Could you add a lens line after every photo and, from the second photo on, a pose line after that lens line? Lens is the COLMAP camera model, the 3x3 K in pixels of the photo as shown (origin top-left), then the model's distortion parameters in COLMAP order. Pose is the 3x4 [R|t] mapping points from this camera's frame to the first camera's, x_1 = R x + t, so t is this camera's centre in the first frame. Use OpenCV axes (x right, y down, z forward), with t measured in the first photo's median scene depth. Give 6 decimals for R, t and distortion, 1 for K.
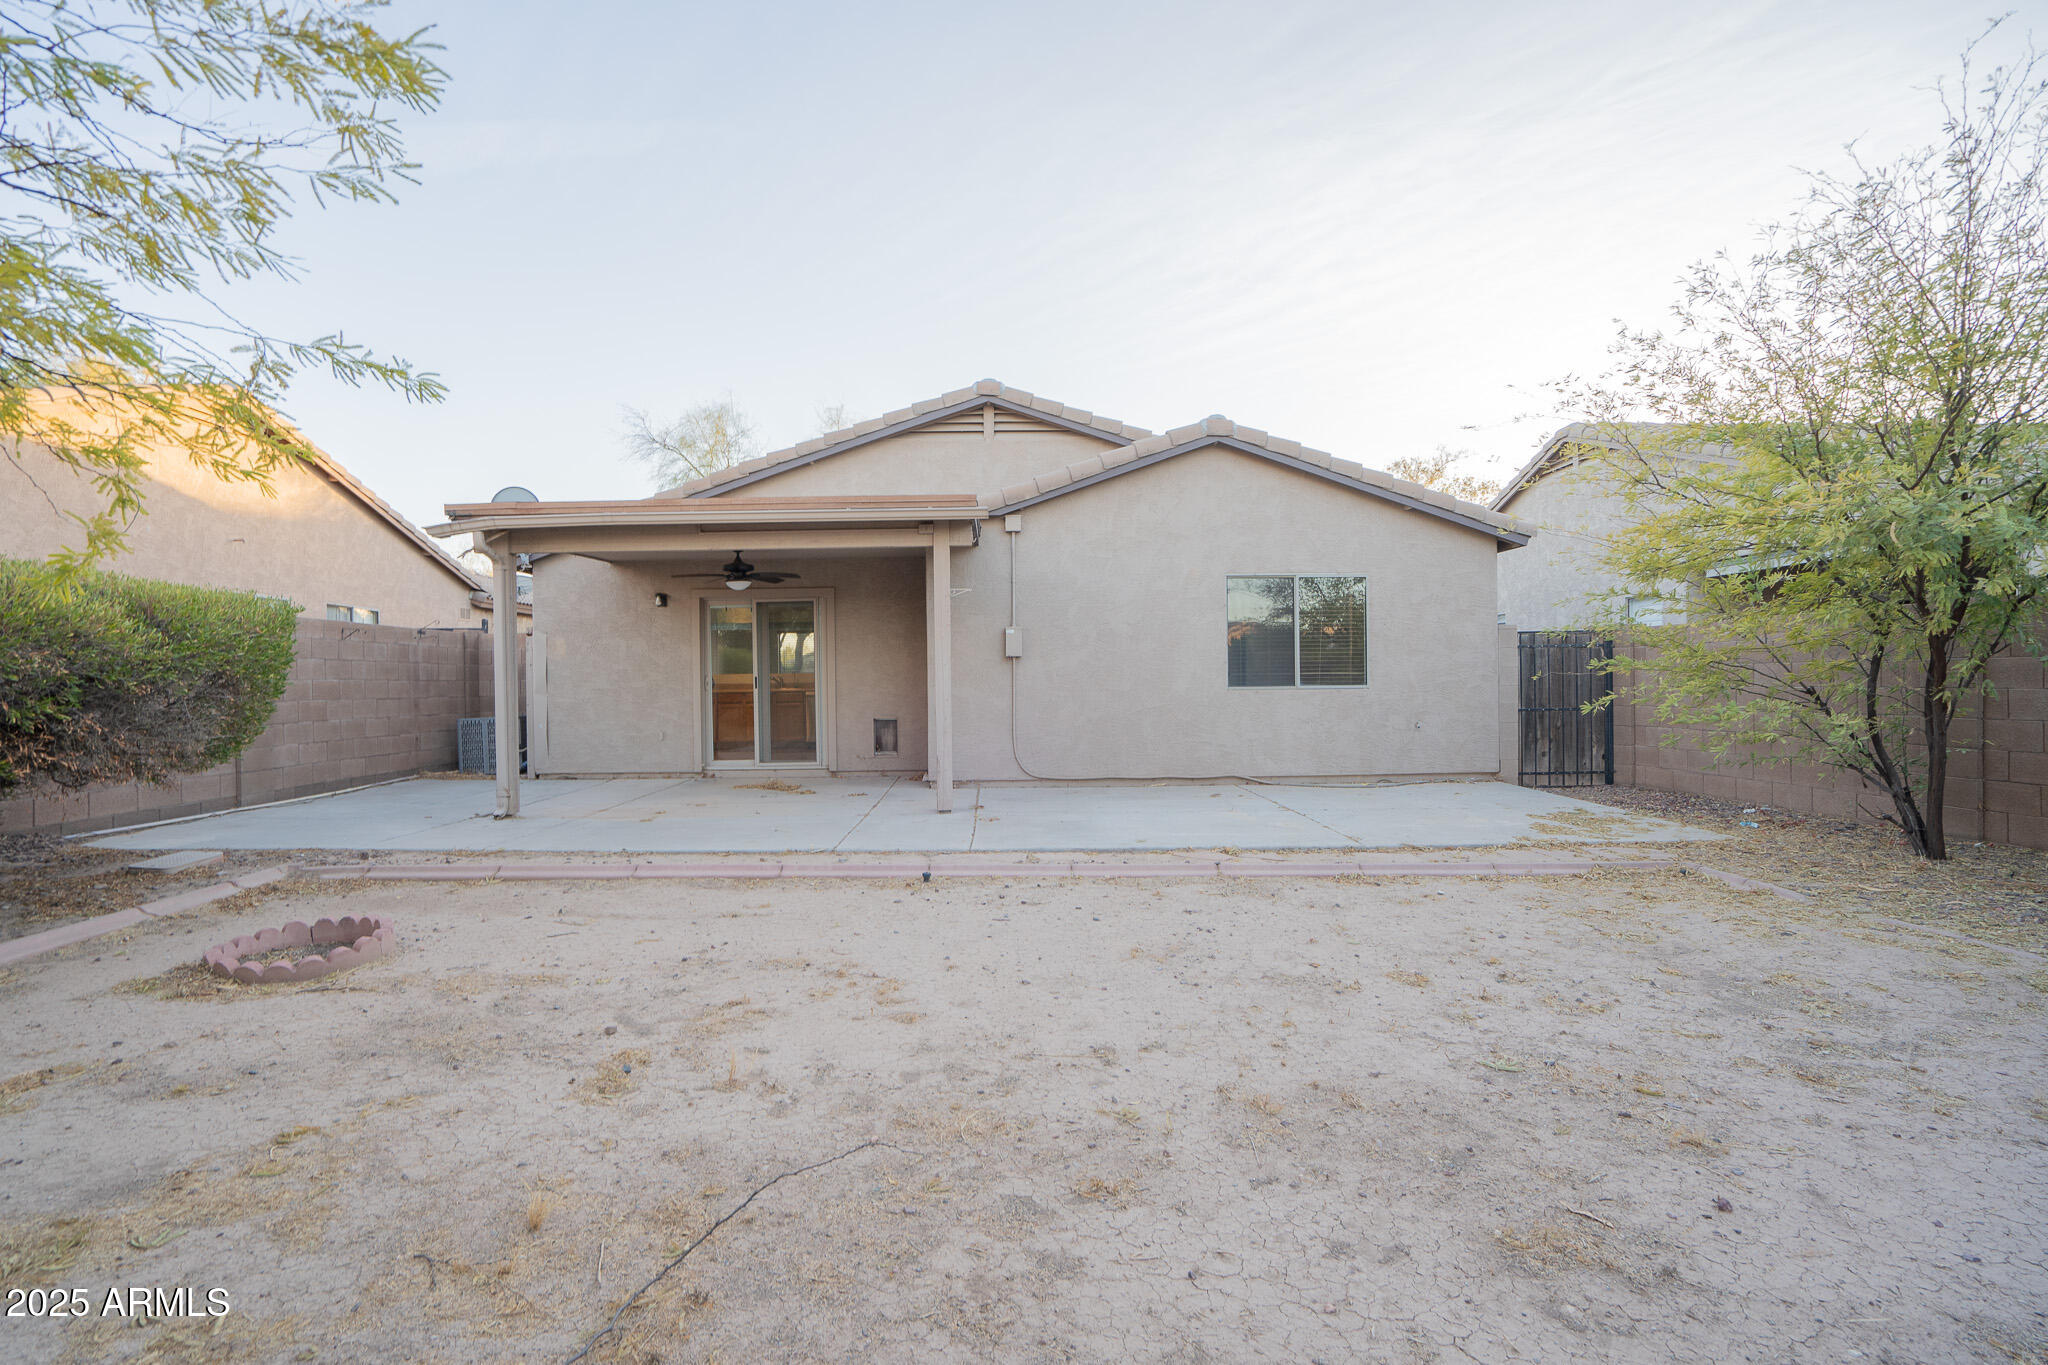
lens RADIAL K [[948.7, 0, 1026.1], [0, 948.7, 705.3], [0, 0, 1]] dist [-0.062026, 0.023185]
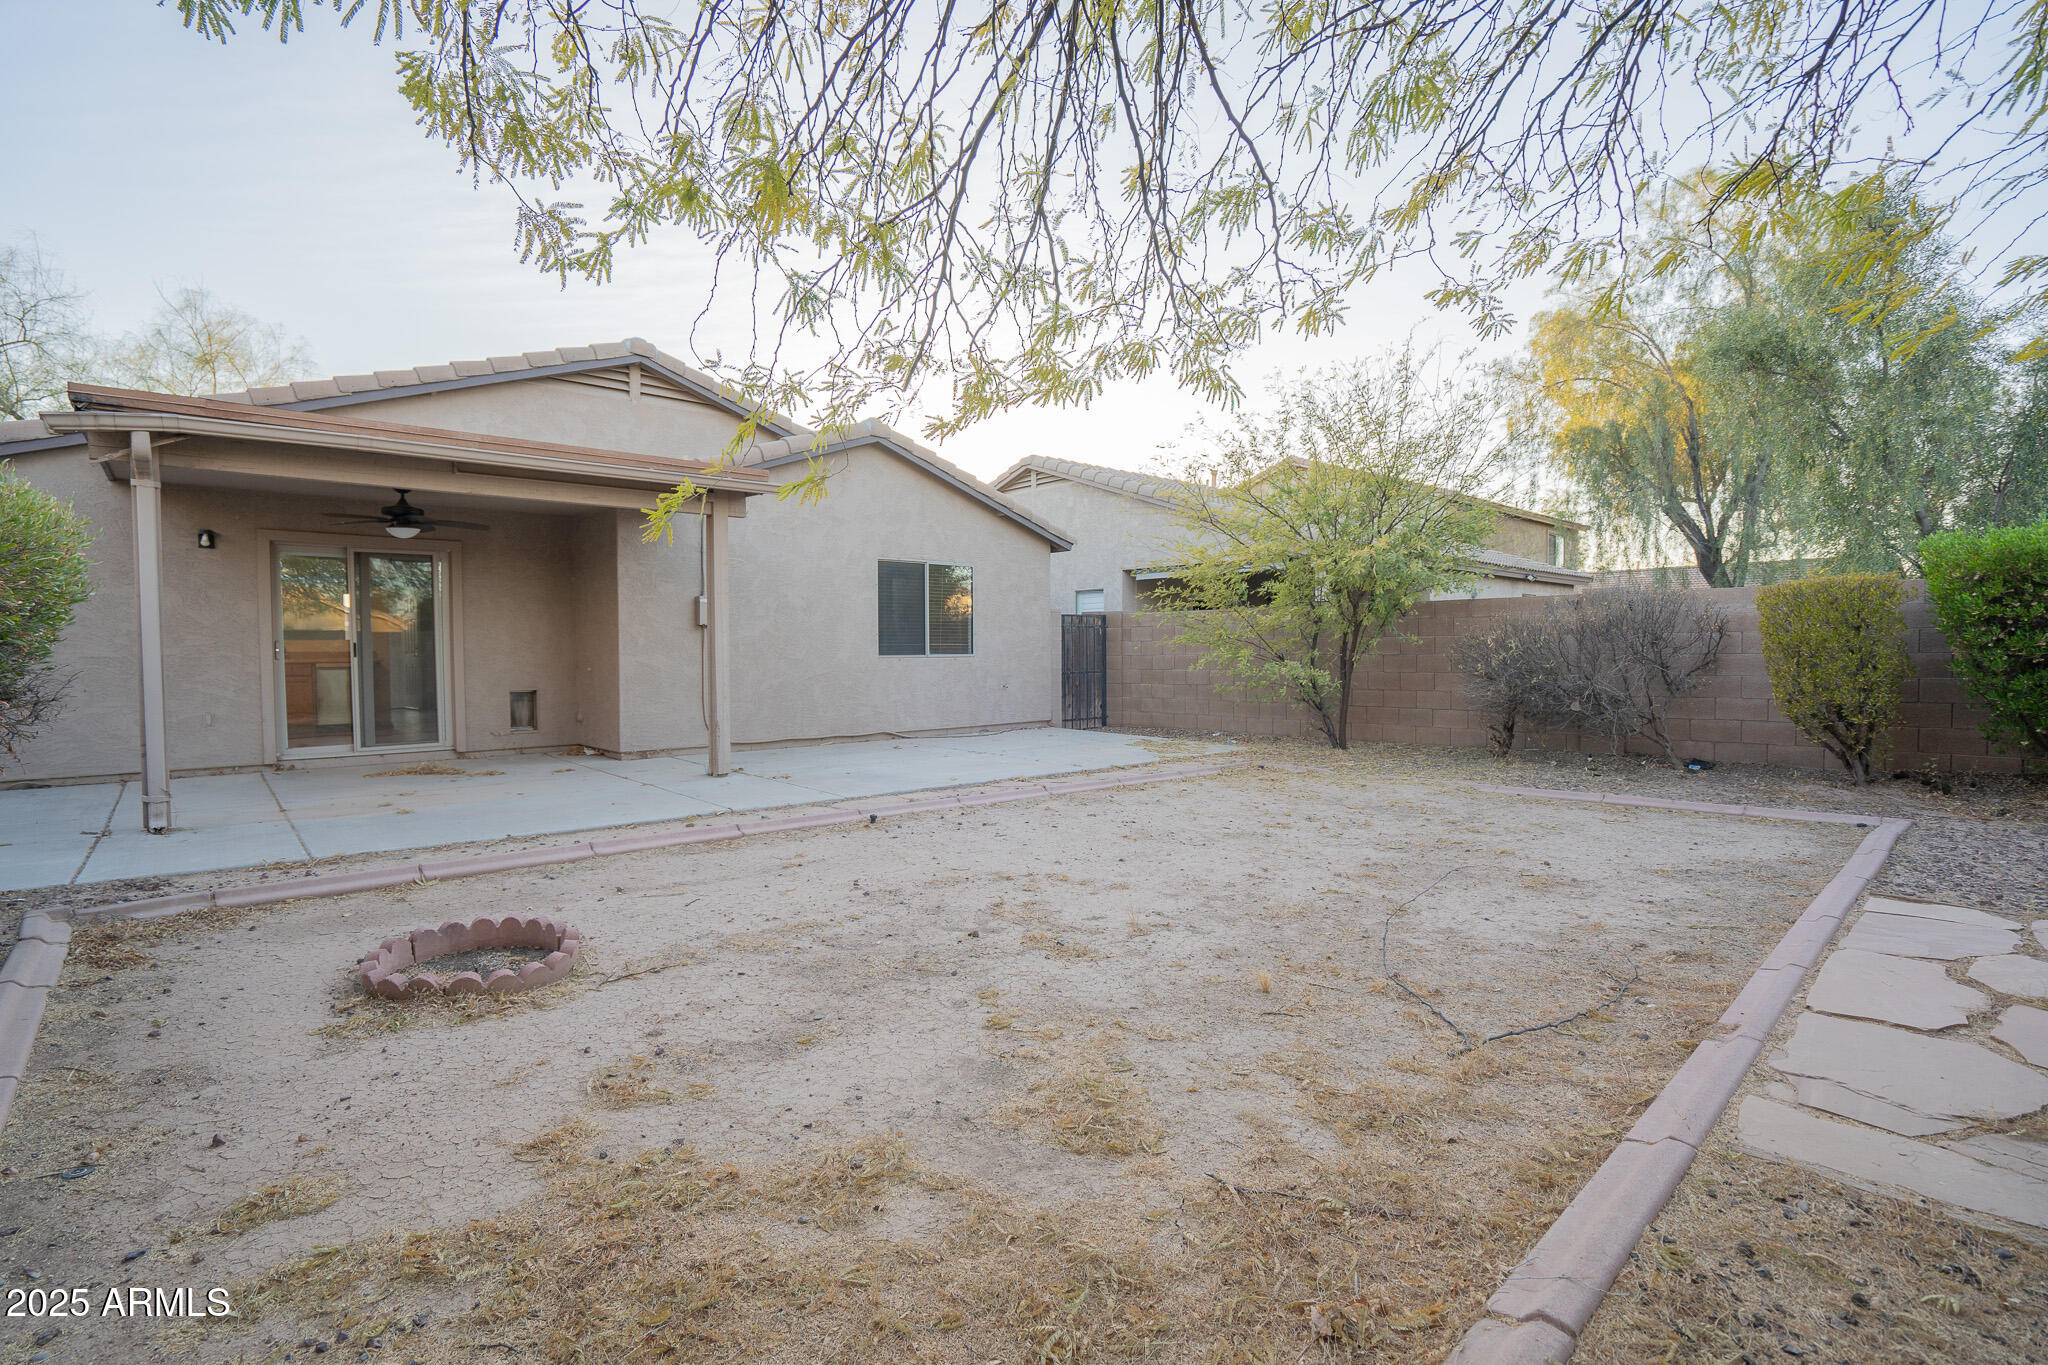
lens RADIAL K [[946.5, 0, 1024.0], [0, 946.5, 682.5], [0, 0, 1]] dist [-0.065536, 0.028141]
pose [[0.747175, -0.015969, 0.664435, -0.716001], [0.014896, 0.999863, 0.007280, 0.013318], [-0.664460, 0.004458, 0.747310, 0.037675]]
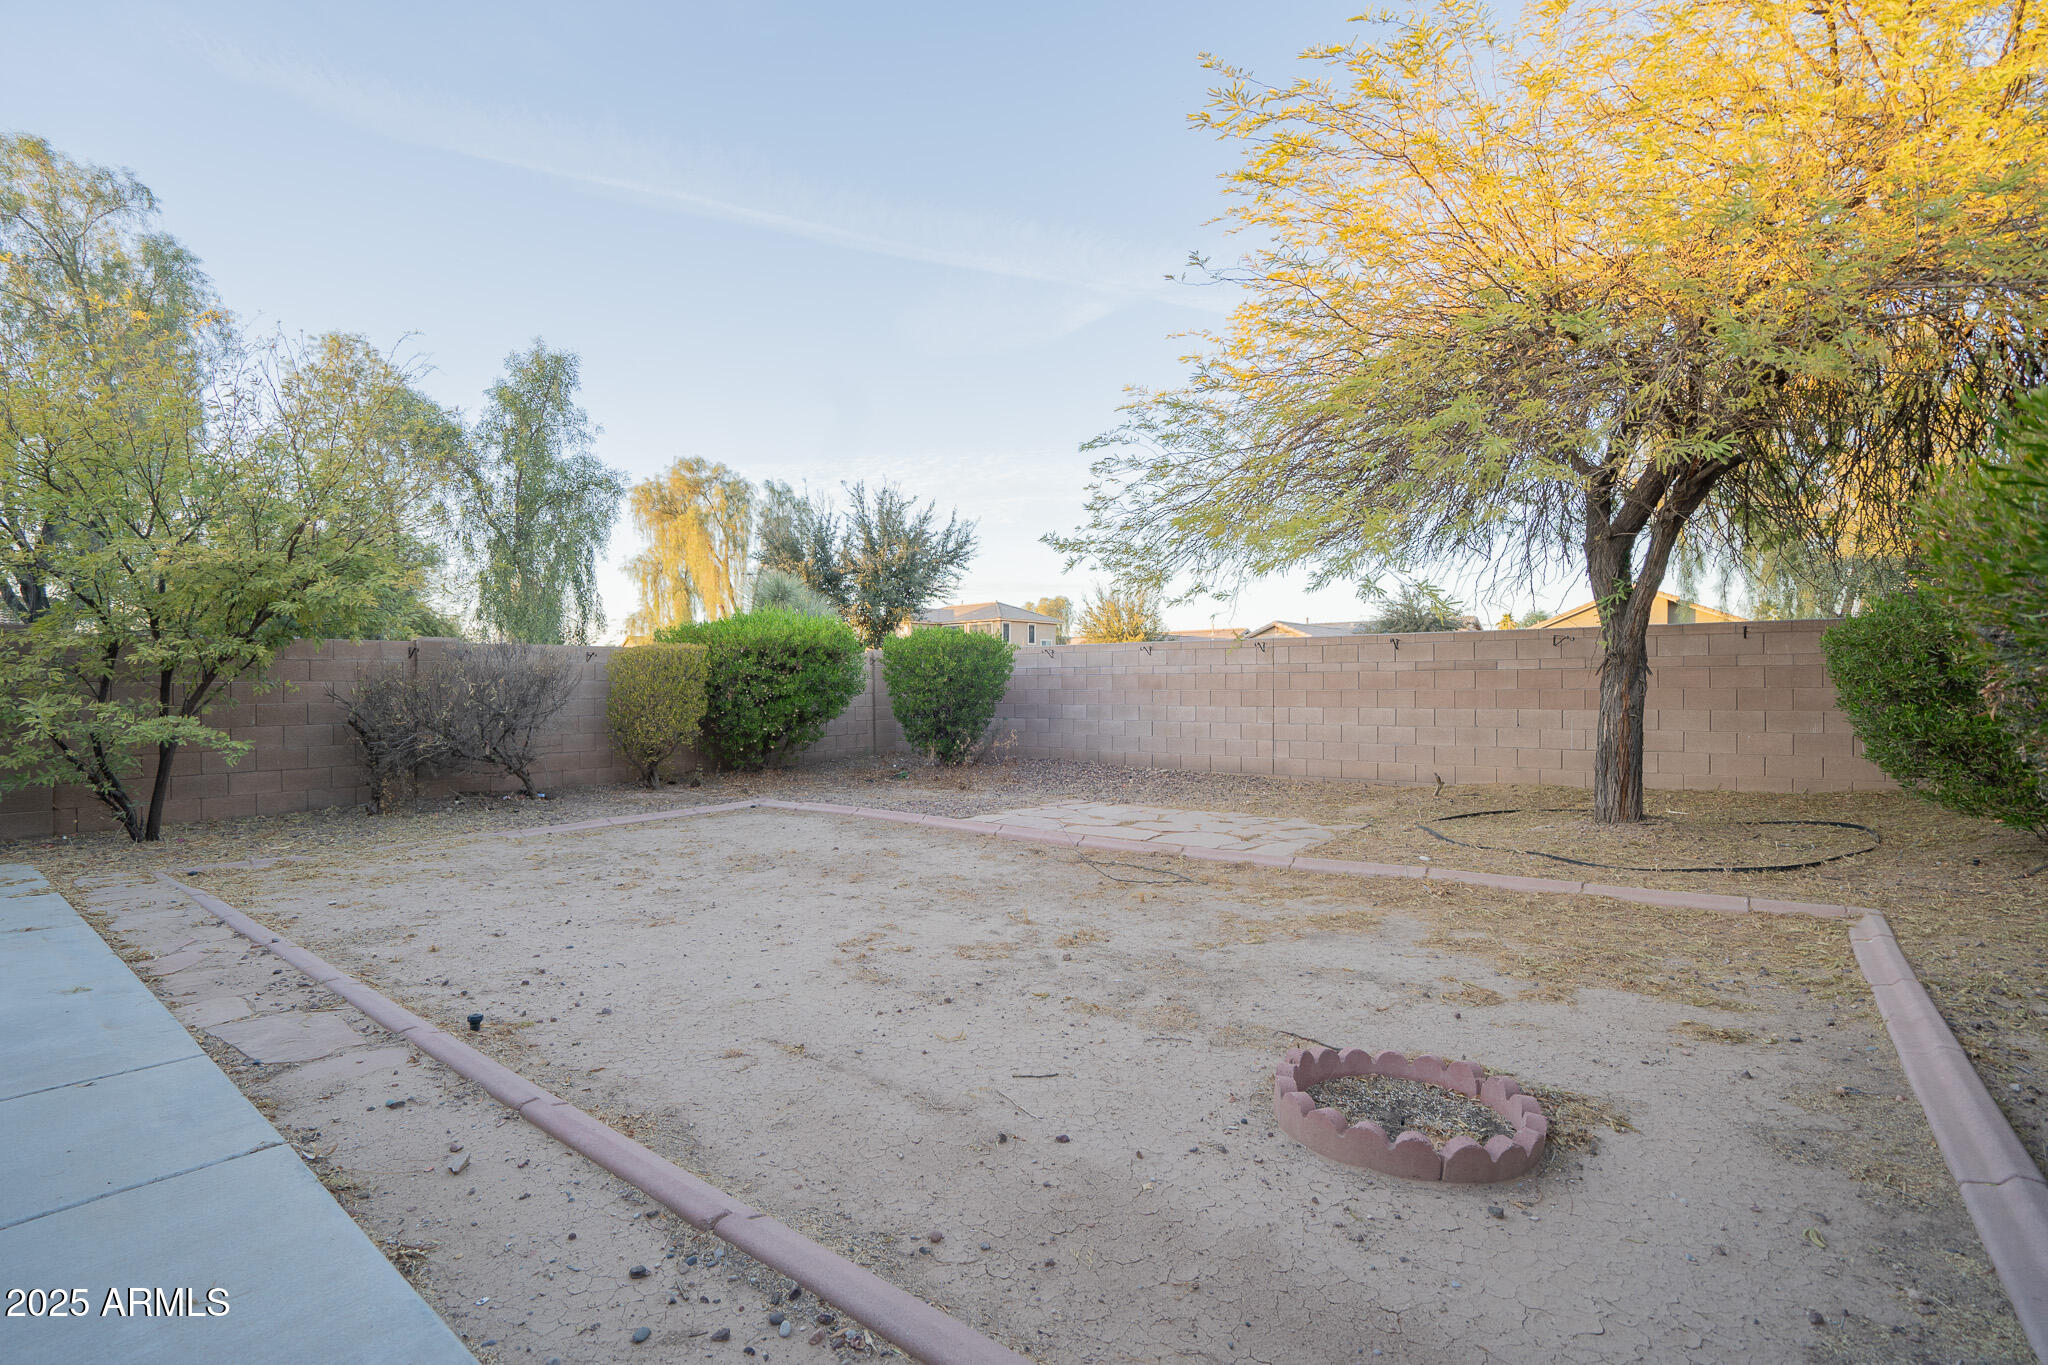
lens RADIAL K [[918.0, 0, 1026.3], [0, 918.0, 686.2], [0, 0, 1]] dist [-0.062575, 0.024118]
pose [[-0.770696, 0.016985, 0.636977, -0.727097], [0.029269, 0.999533, 0.008761, -0.021850], [-0.636531, 0.025395, -0.770833, 1.200580]]
